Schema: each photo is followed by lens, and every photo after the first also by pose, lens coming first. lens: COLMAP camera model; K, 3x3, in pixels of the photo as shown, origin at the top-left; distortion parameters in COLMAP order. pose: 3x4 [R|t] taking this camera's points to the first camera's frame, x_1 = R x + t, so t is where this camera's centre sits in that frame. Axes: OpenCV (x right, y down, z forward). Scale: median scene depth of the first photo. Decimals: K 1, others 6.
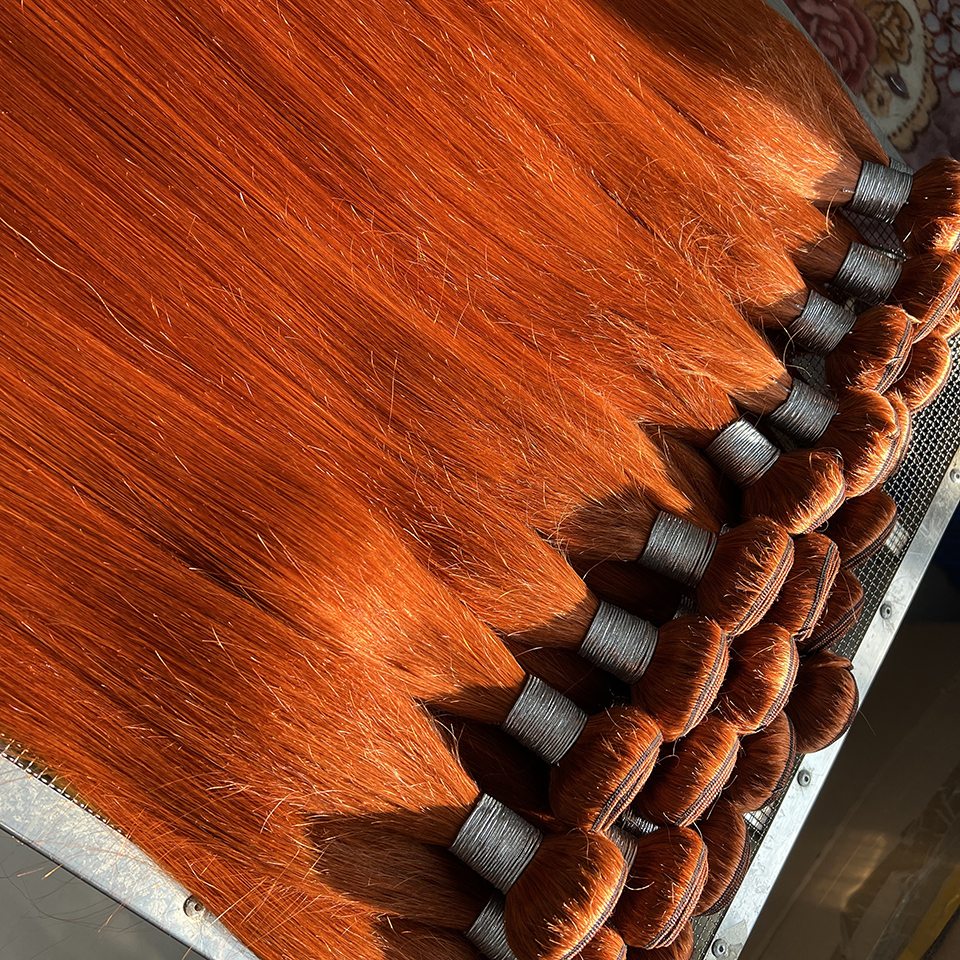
lens RADIAL K [[984.4, 0, 483.1], [0, 984.4, 490.4], [0, 0, 1]] dist [0.038110, -0.074660]
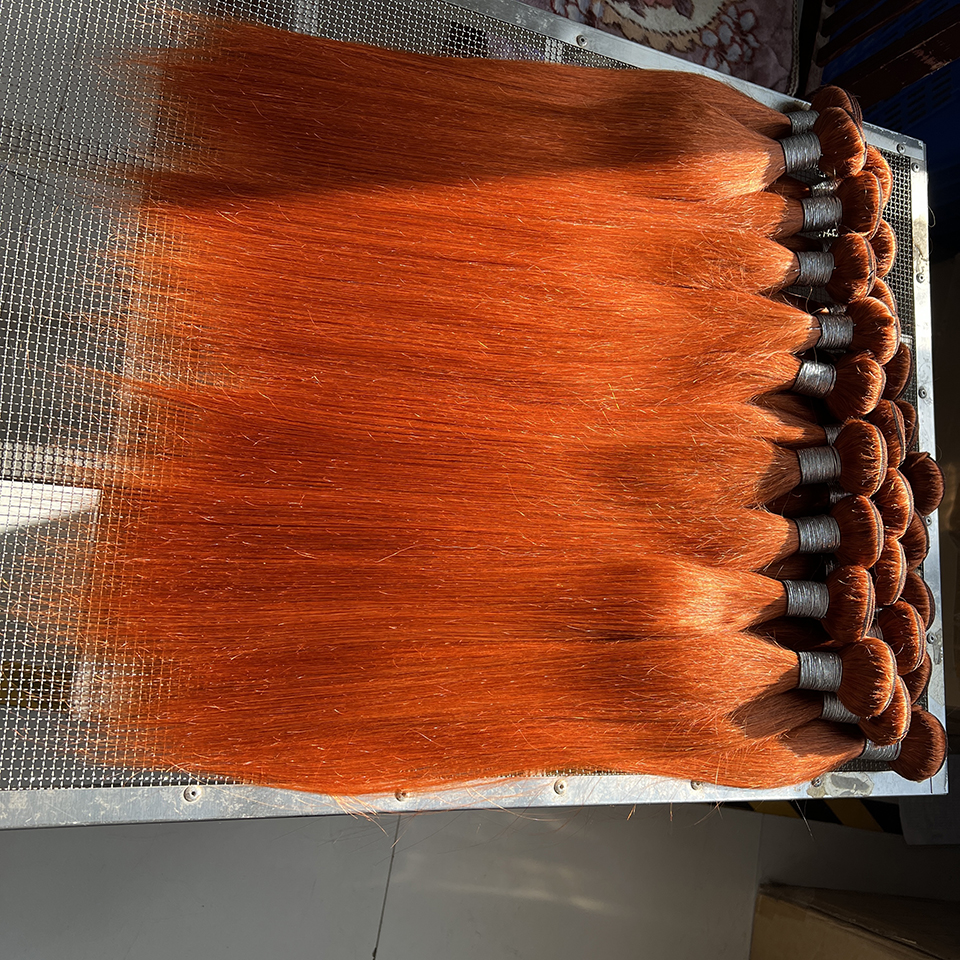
lens RADIAL K [[984.4, 0, 483.1], [0, 984.4, 490.4], [0, 0, 1]] dist [0.038110, -0.074660]
pose [[0.852198, -0.522202, -0.032596, -0.257153], [0.515893, 0.828247, 0.218773, -0.582590], [-0.087246, -0.203254, 0.975231, -0.592512]]
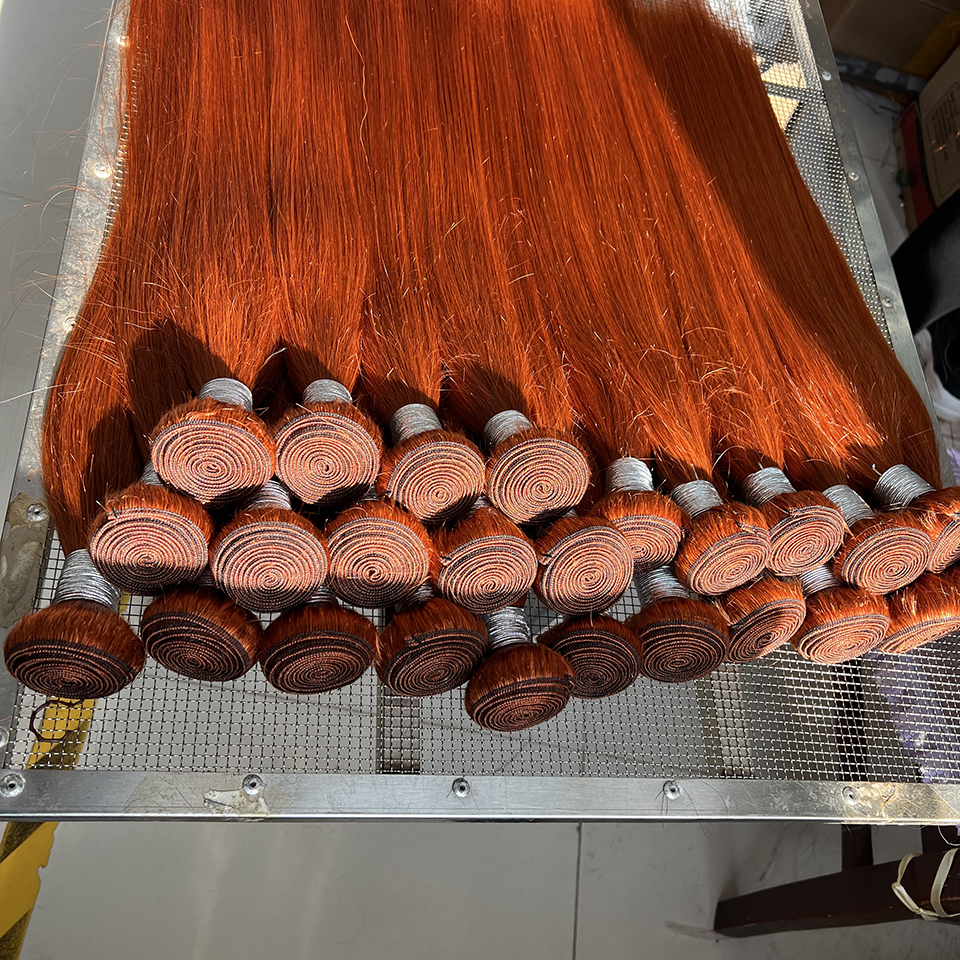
lens RADIAL K [[984.4, 0, 483.1], [0, 984.4, 490.4], [0, 0, 1]] dist [0.038110, -0.074660]
pose [[0.676206, 0.468440, -0.568603, 0.917416], [-0.728366, 0.540945, -0.420549, 0.647494], [0.110581, 0.698529, 0.706986, 0.212103]]
